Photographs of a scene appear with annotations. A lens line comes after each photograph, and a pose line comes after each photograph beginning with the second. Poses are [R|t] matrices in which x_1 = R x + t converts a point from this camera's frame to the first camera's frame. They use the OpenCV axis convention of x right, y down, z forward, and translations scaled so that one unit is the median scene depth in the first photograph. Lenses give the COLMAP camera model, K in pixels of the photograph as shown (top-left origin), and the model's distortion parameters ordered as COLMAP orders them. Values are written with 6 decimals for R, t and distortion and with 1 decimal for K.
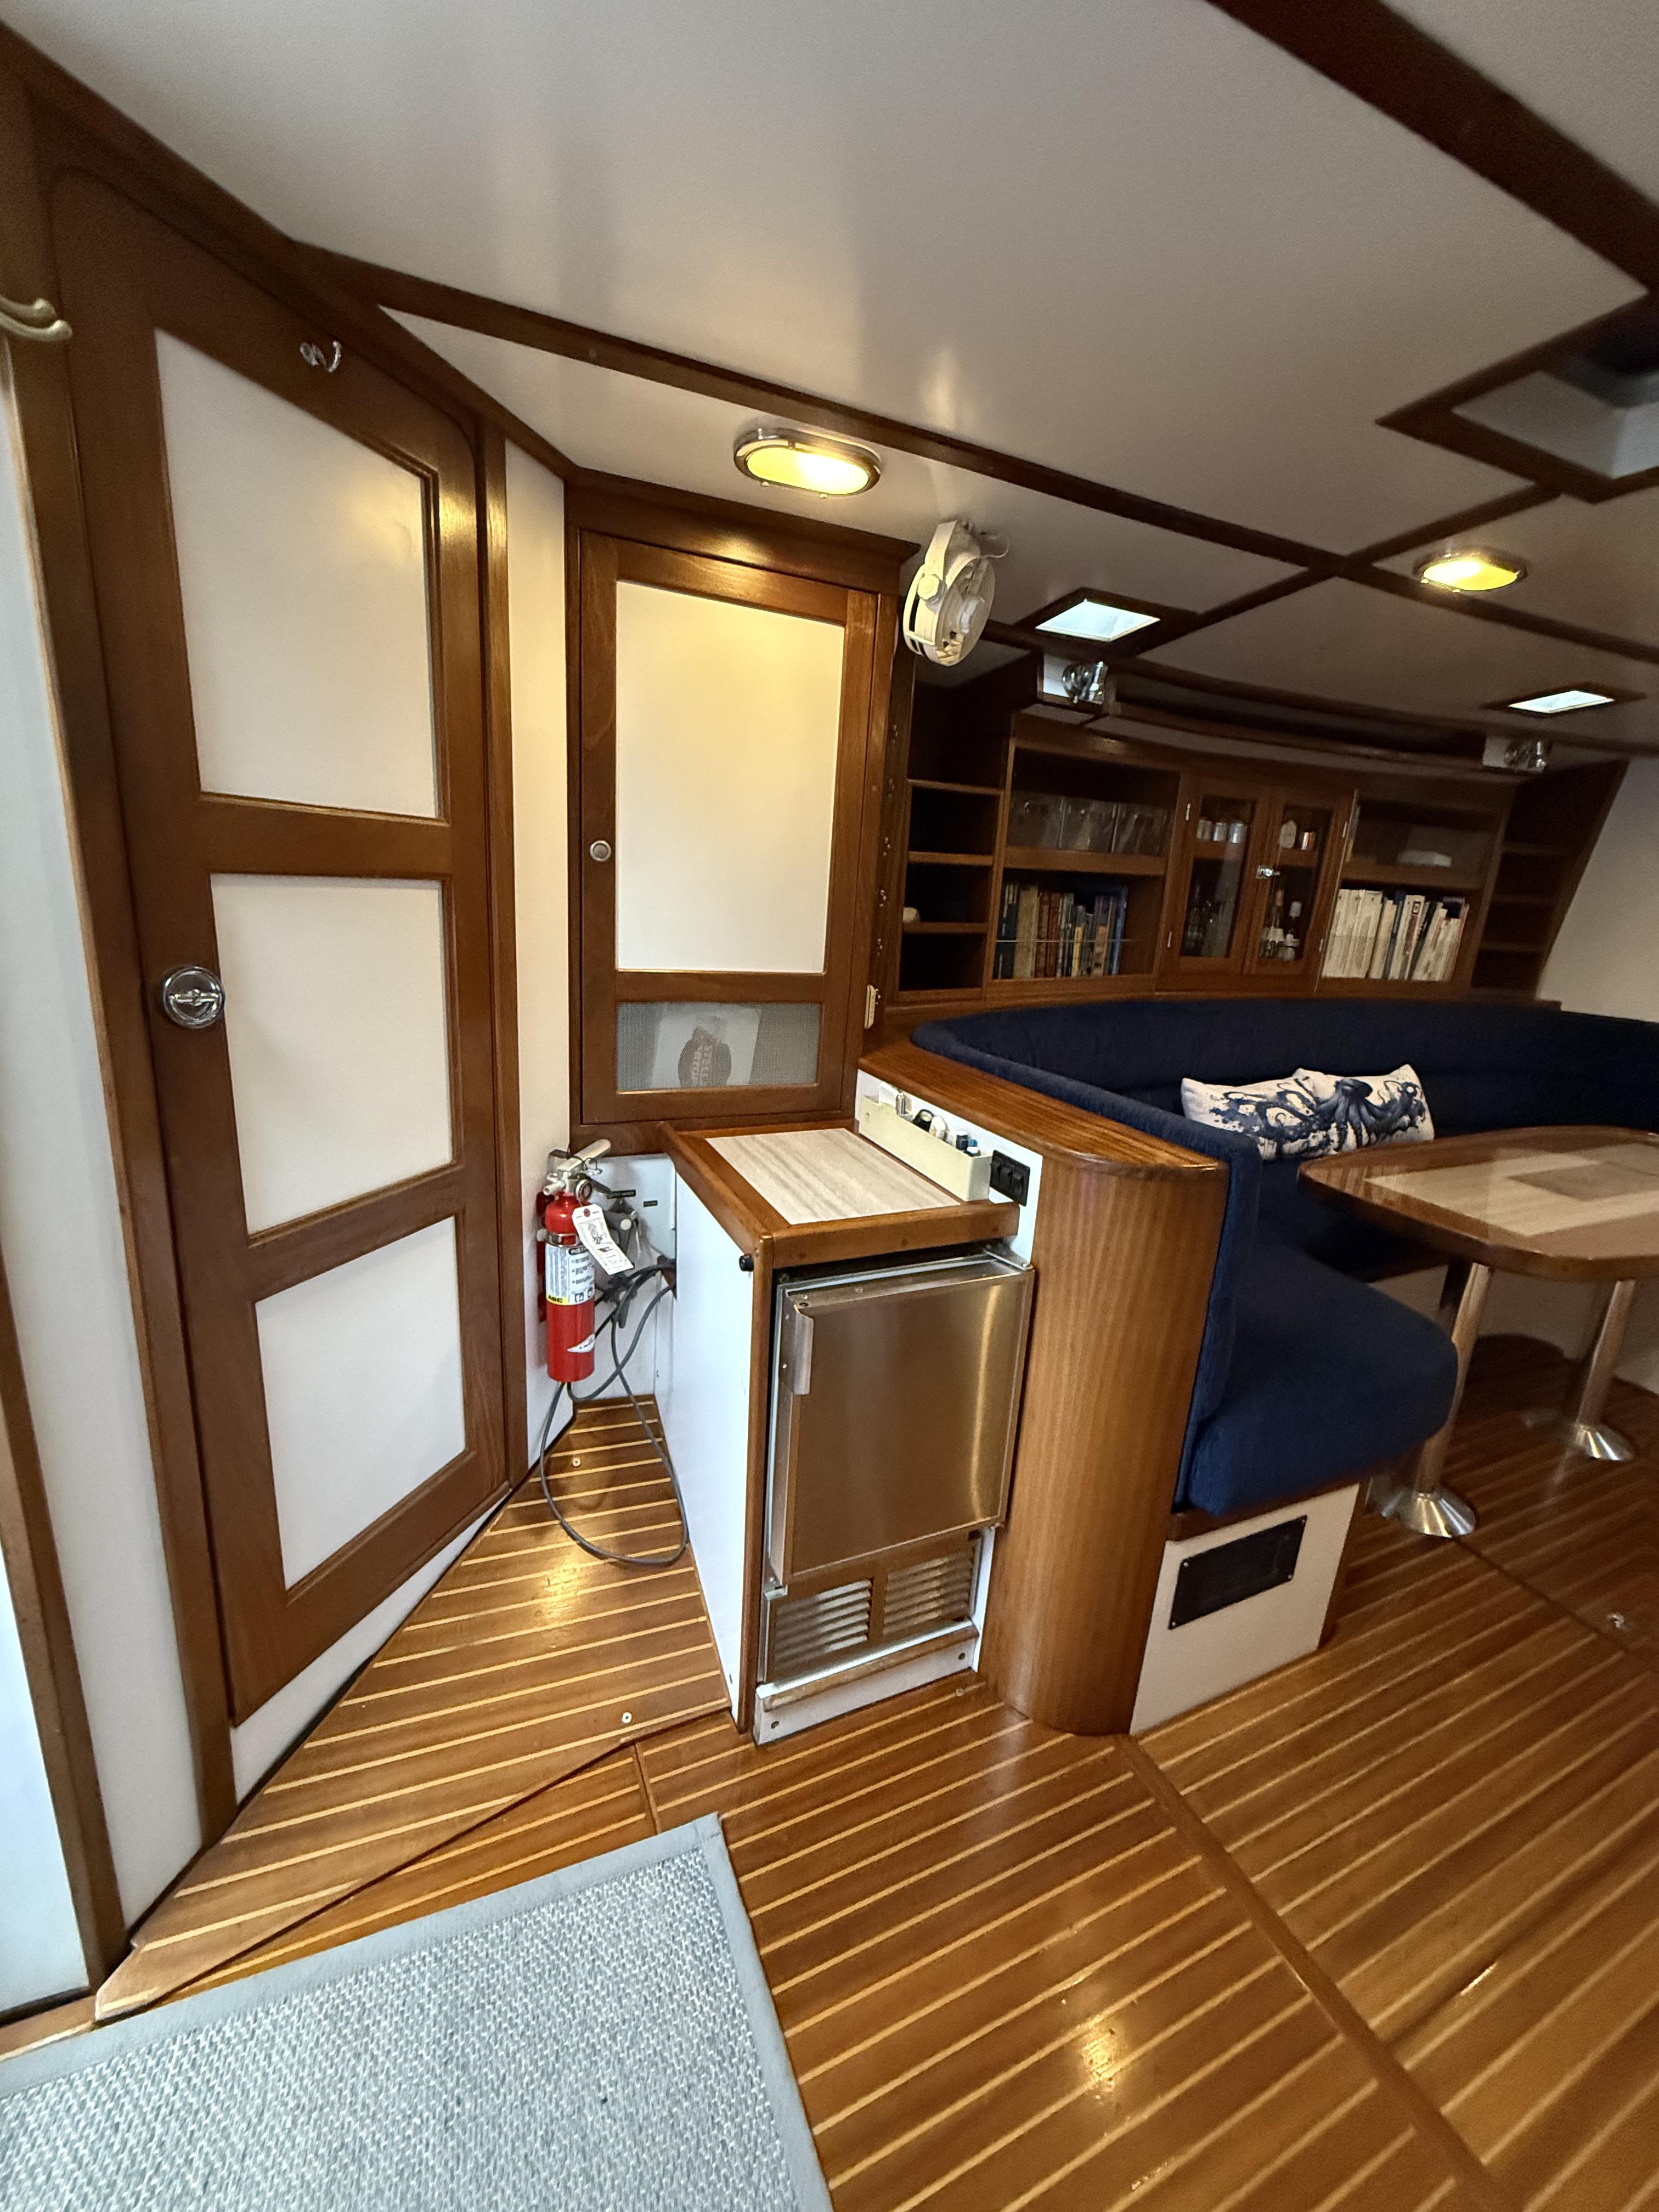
lens RADIAL K [[882.5, 0, 824.9], [0, 882.5, 1099.3], [0, 0, 1]] dist [-0.002948, 0.000107]
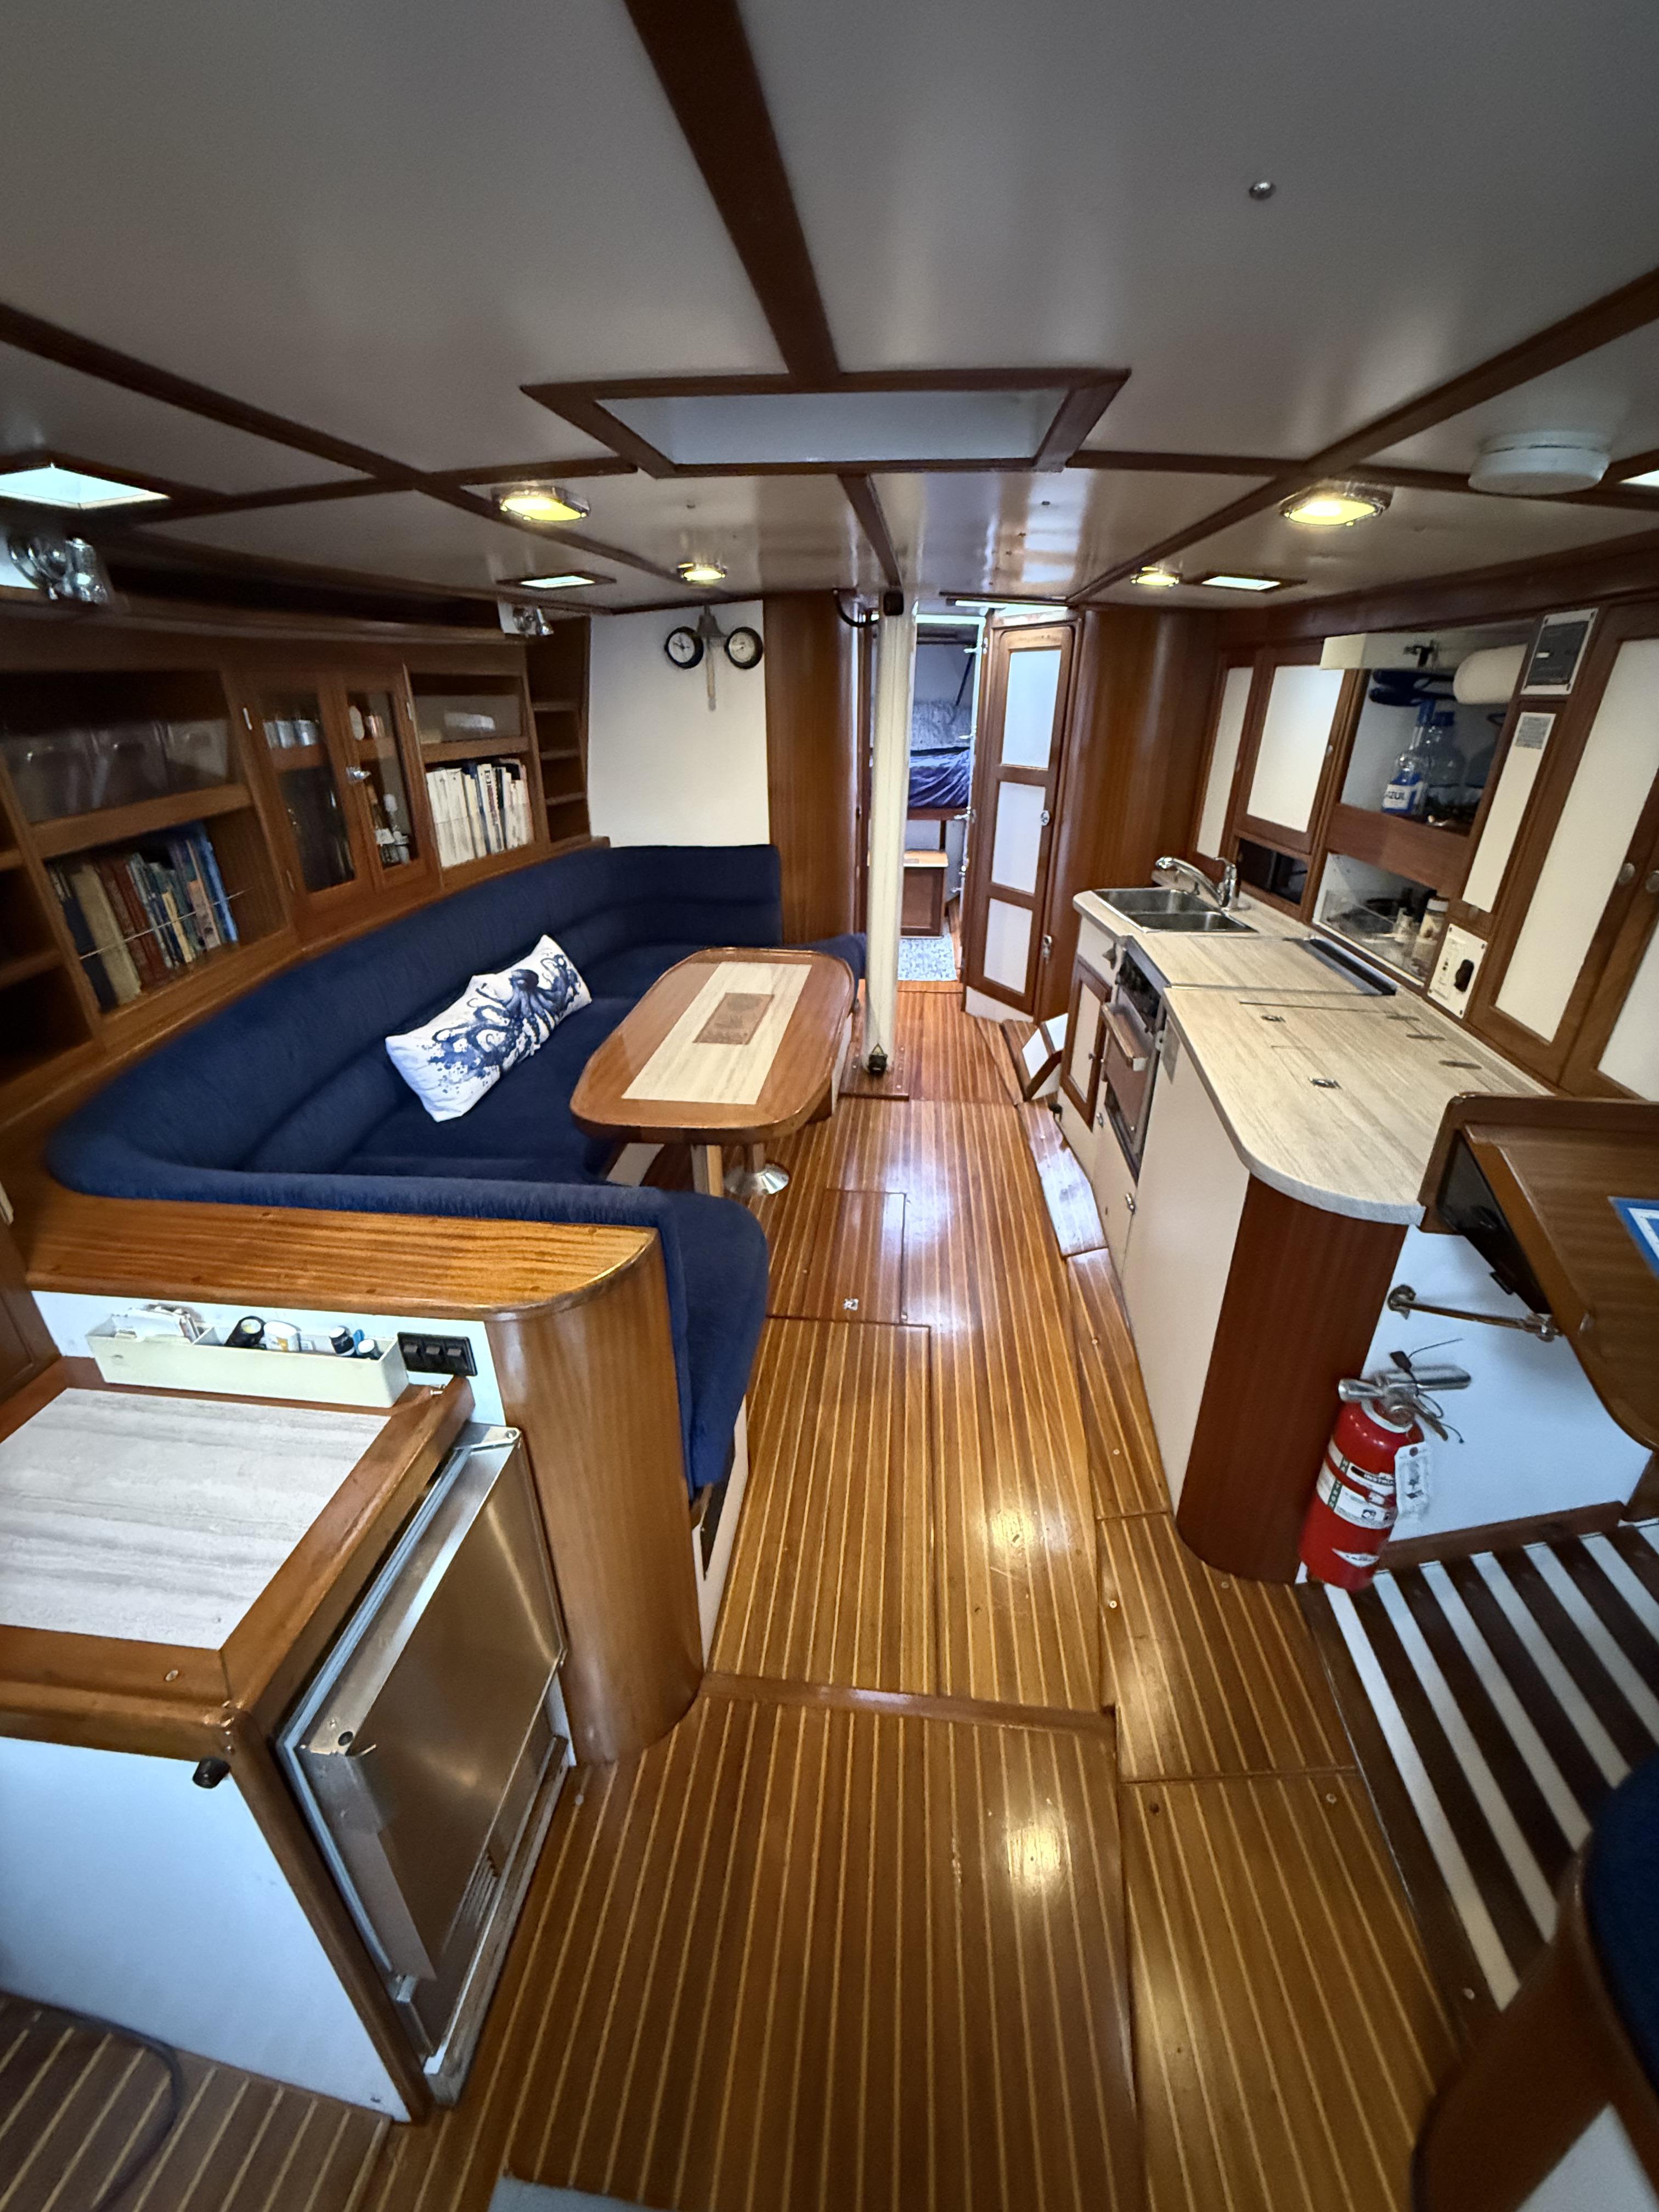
lens RADIAL K [[882.5, 0, 842.4], [0, 882.5, 1100.4], [0, 0, 1]] dist [-0.002948, 0.000107]
pose [[0.498987, -0.418455, 0.758885, -0.091999], [0.235978, 0.908213, 0.345634, -0.236389], [-0.833862, 0.006613, 0.551933, 0.180196]]
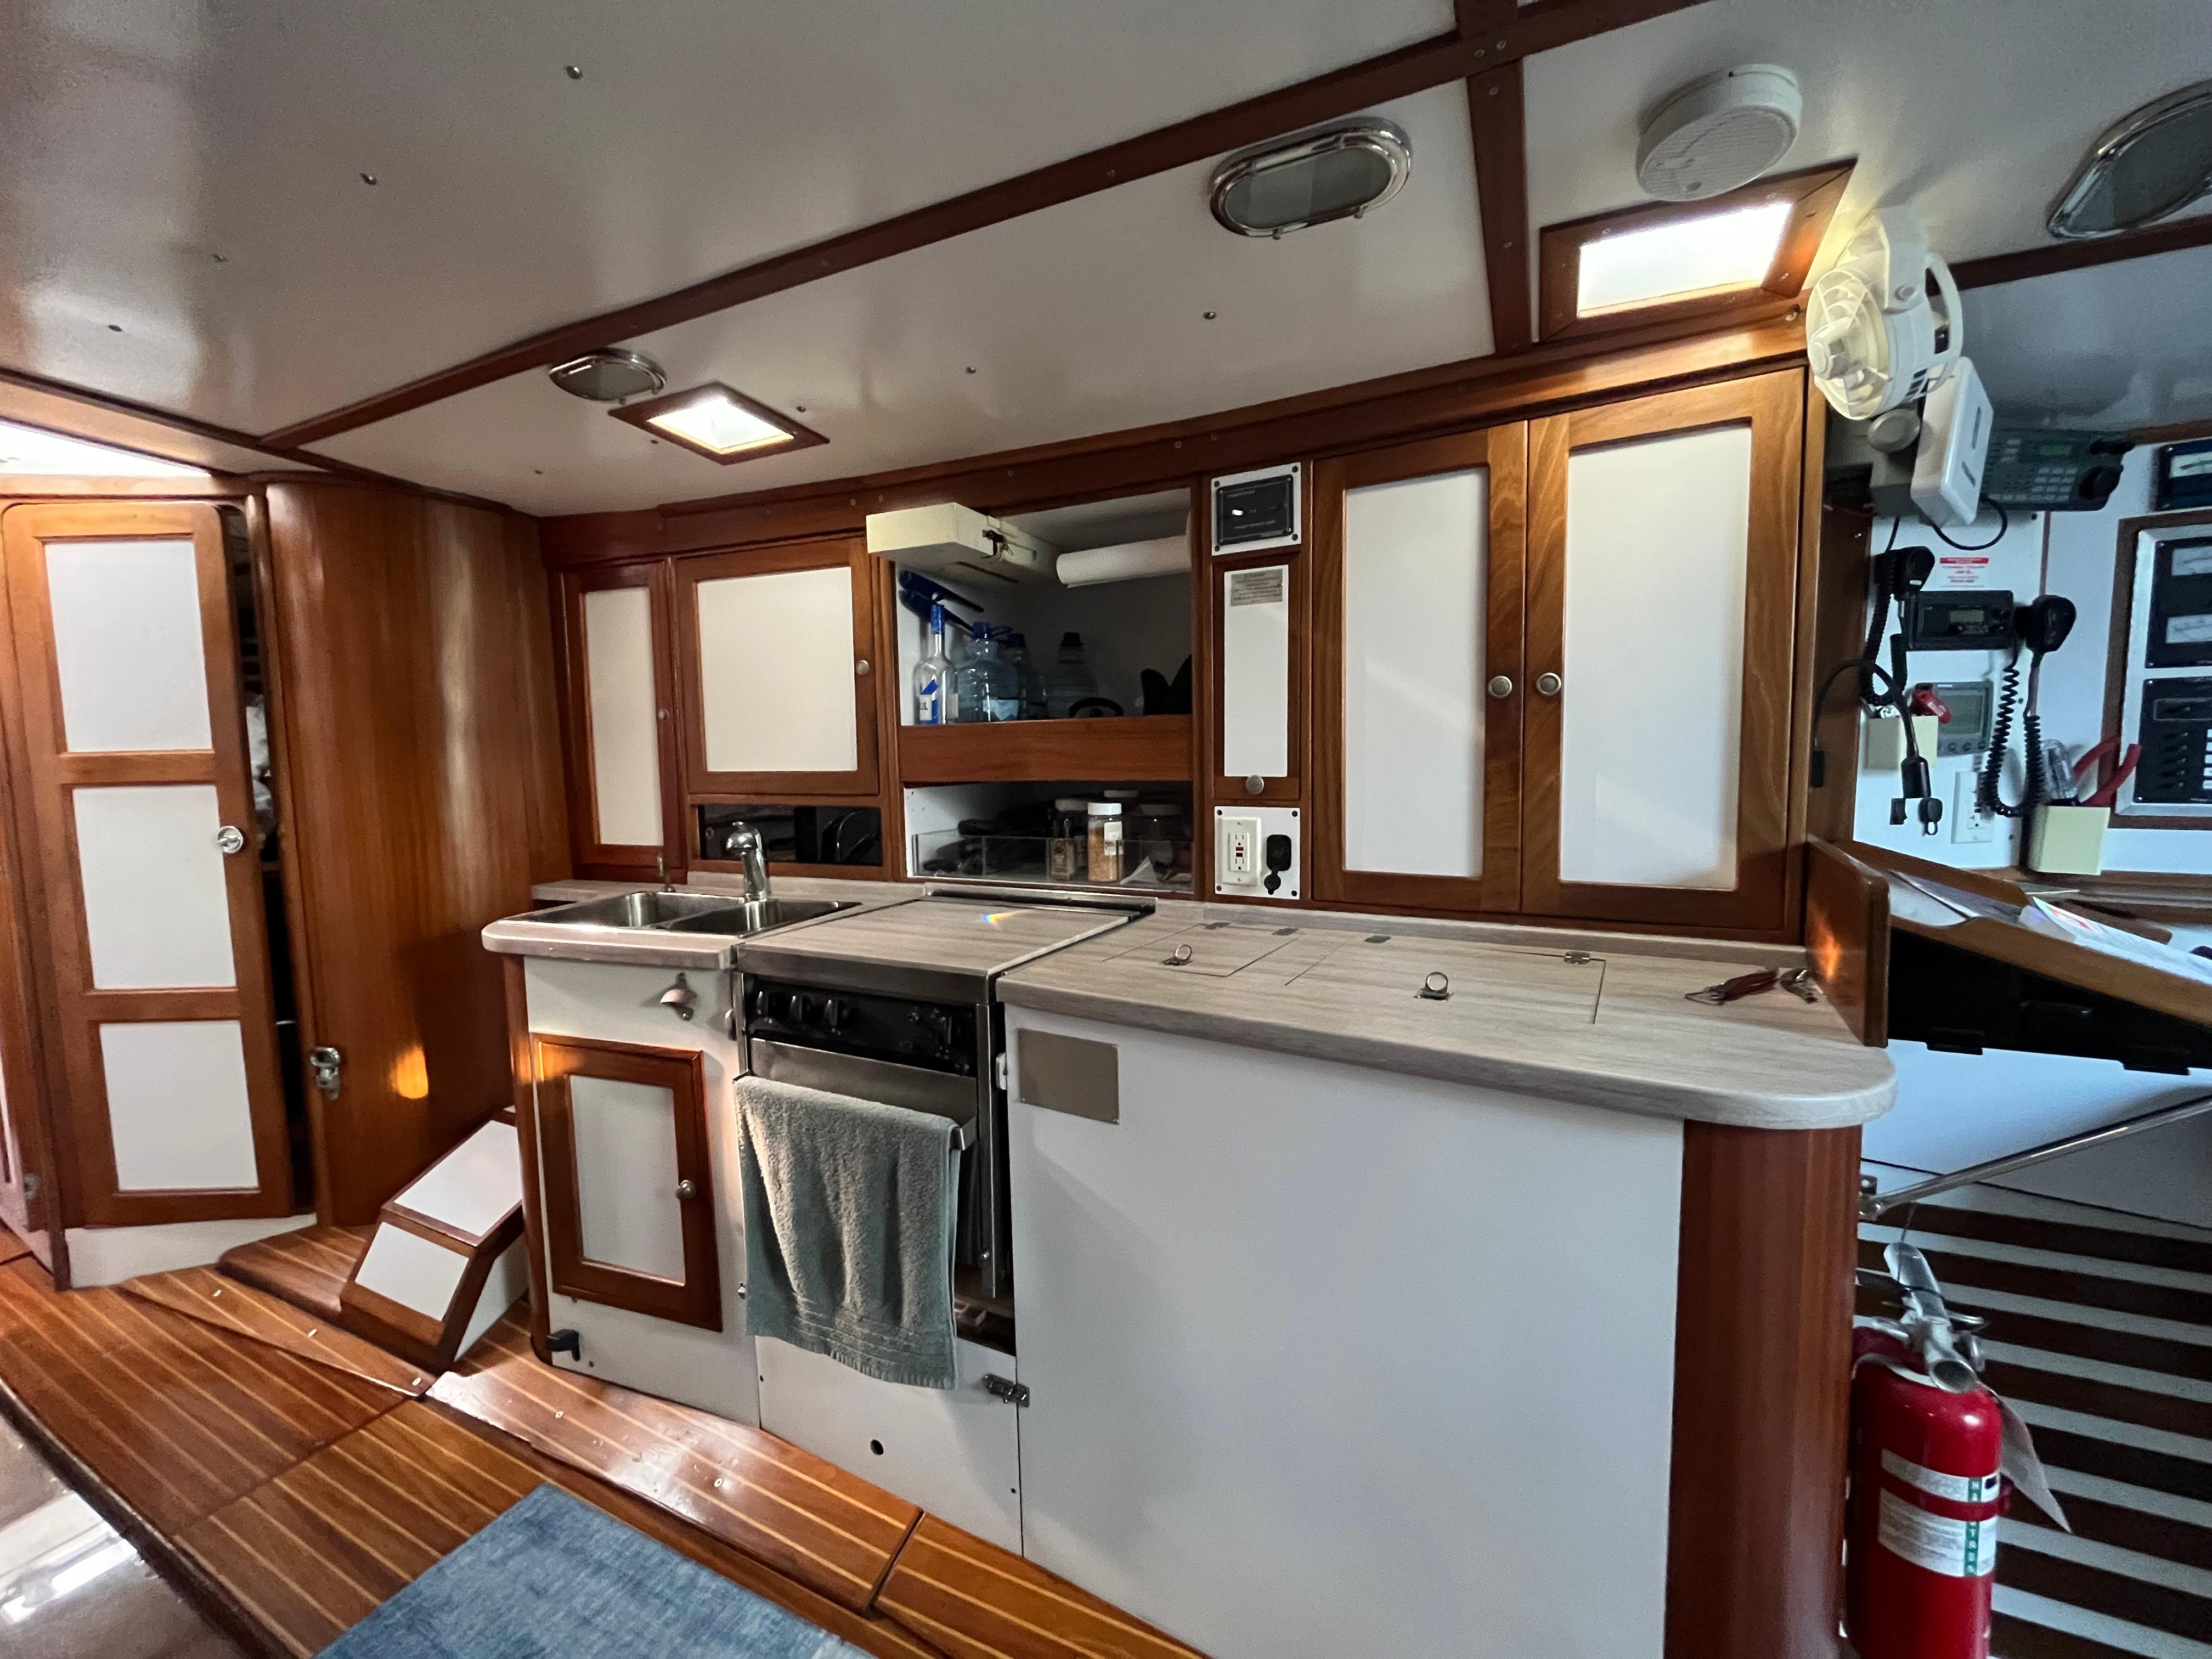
lens RADIAL K [[882.5, 0, 1149.2], [0, 882.5, 834.5], [0, 0, 1]] dist [-0.002948, 0.000107]
pose [[-0.632094, -0.131663, 0.763624, 0.542419], [0.166218, 0.939483, 0.299572, -0.141858], [-0.756854, 0.316286, -0.571957, 0.755416]]
